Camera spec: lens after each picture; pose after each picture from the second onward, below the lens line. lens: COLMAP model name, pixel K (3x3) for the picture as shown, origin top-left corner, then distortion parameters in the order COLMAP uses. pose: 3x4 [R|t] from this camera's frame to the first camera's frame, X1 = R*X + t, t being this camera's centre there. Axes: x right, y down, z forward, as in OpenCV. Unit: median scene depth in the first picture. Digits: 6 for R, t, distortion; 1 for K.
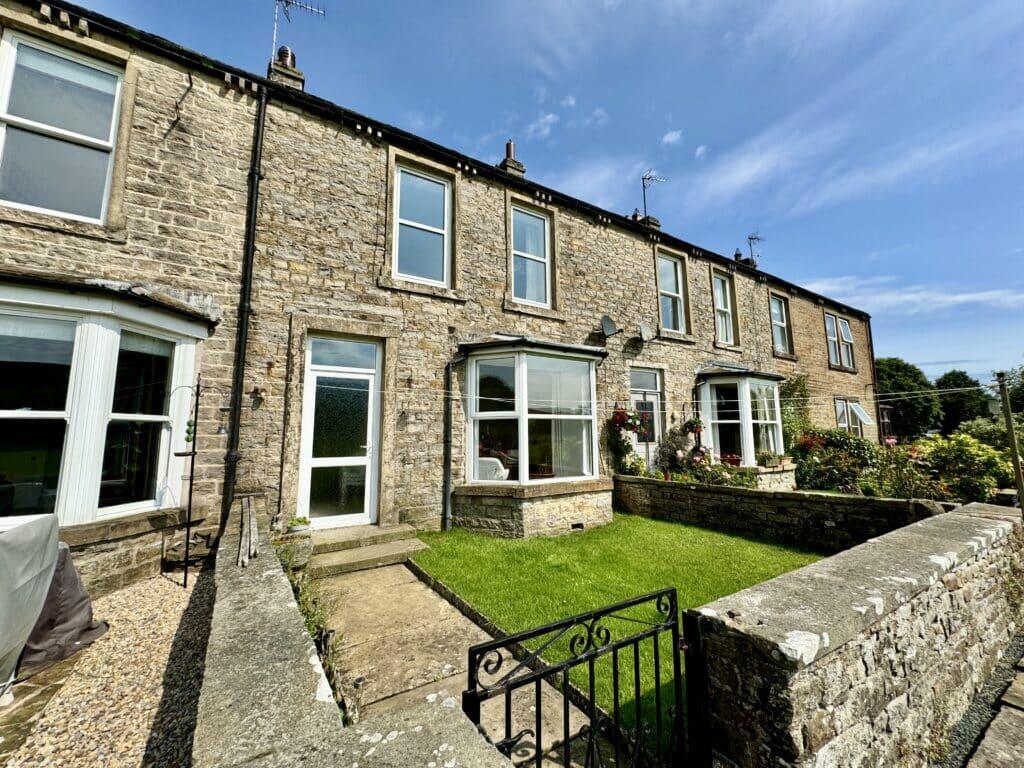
lens RADIAL K [[409.8, 0, 512.0], [0, 409.8, 384.0], [0, 0, 1]] dist [-0.003165, 0.000448]
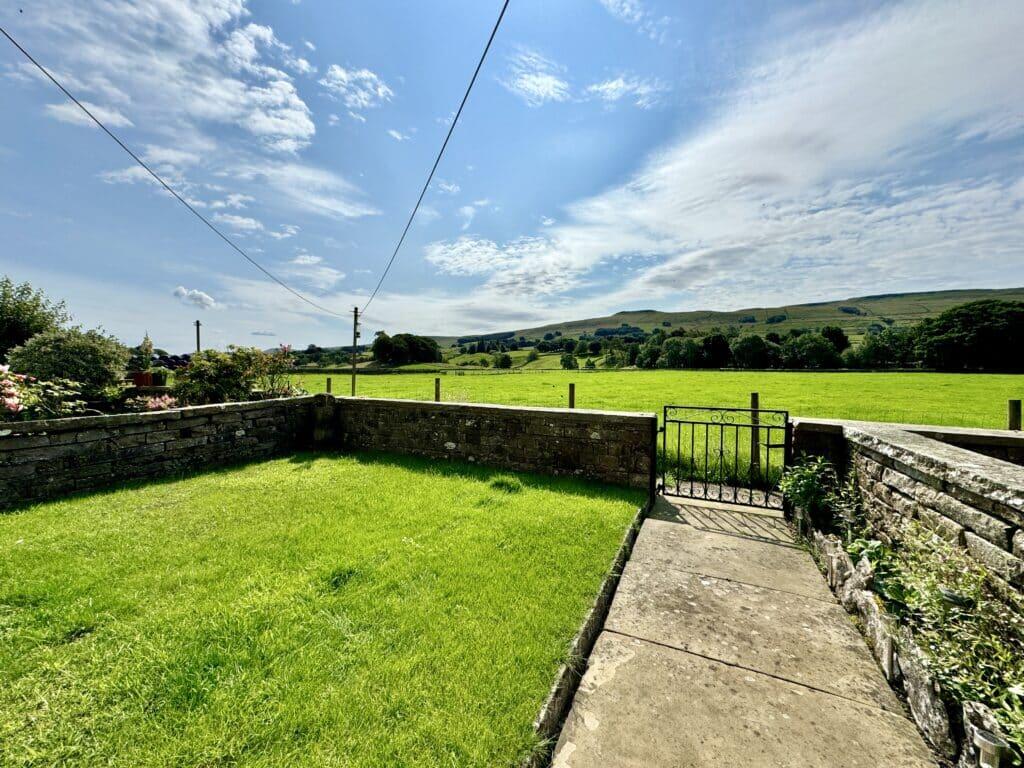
lens RADIAL K [[409.8, 0, 512.0], [0, 409.8, 384.0], [0, 0, 1]] dist [-0.003165, 0.000448]
pose [[-0.534475, -0.032284, 0.844567, -0.438398], [-0.112885, 0.993044, -0.033478, 0.238830], [-0.837612, -0.113232, -0.534402, 1.246440]]
